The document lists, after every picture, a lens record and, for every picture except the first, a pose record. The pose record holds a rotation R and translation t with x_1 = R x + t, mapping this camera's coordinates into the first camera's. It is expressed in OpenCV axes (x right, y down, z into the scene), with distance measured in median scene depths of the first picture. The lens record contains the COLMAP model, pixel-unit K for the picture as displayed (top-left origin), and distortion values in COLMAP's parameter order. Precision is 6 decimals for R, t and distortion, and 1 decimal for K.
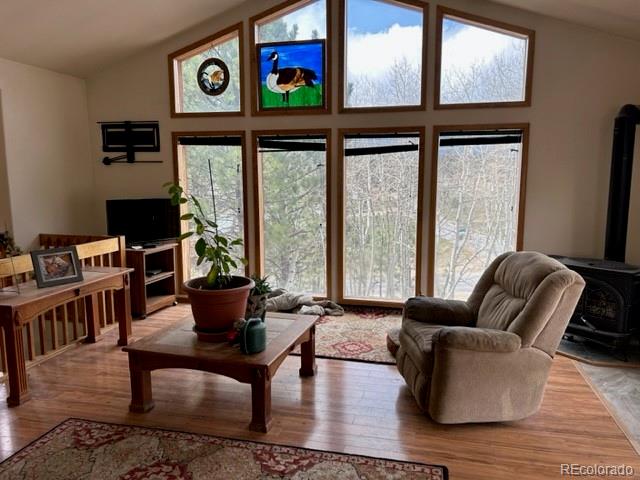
lens RADIAL K [[488.7, 0, 322.2], [0, 488.7, 243.1], [0, 0, 1]] dist [0.055786, -0.066781]
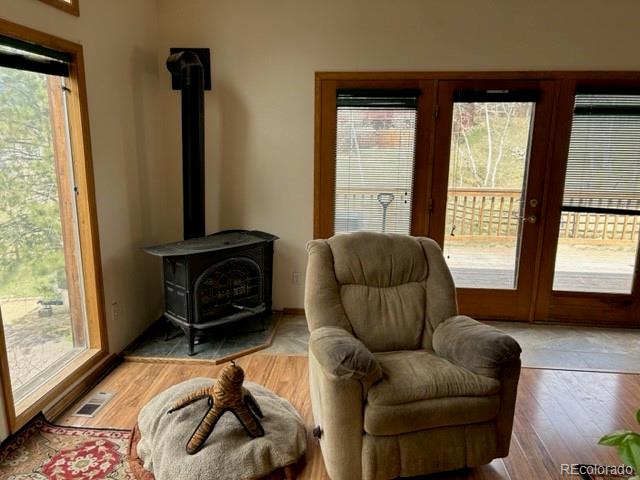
lens RADIAL K [[488.7, 0, 322.1], [0, 488.7, 241.0], [0, 0, 1]] dist [0.055786, -0.066781]
pose [[-0.152622, -0.215894, 0.964415, -0.603914], [0.109793, 0.966103, 0.233647, -0.286021], [-0.982167, 0.141546, -0.123745, 1.932189]]
